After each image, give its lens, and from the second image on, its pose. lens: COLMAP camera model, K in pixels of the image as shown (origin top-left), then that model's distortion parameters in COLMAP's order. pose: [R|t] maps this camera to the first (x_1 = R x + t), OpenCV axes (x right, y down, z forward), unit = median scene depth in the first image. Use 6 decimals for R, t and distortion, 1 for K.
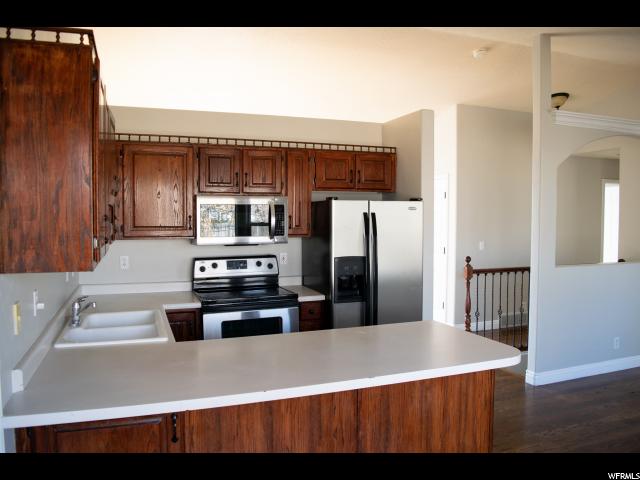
lens RADIAL K [[508.5, 0, 320.0], [0, 508.5, 240.0], [0, 0, 1]] dist [-0.090362, 0.003897]
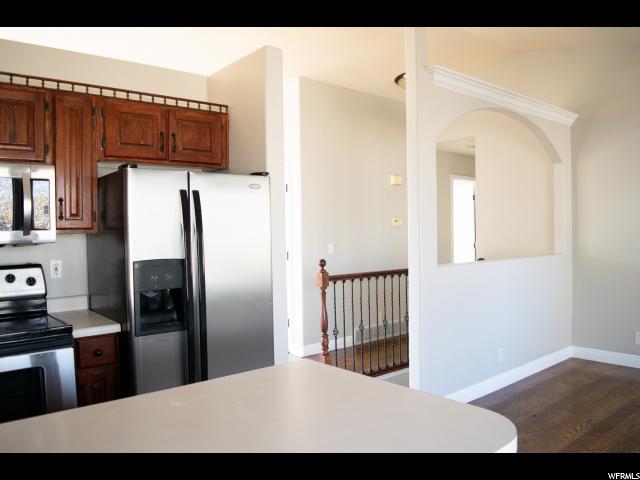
lens RADIAL K [[508.5, 0, 320.0], [0, 508.5, 240.0], [0, 0, 1]] dist [-0.090362, 0.003897]
pose [[0.942808, -0.022997, 0.332542, 0.035205], [0.033762, 0.999075, -0.026630, 0.028377], [-0.331622, 0.036335, 0.942712, 0.313688]]
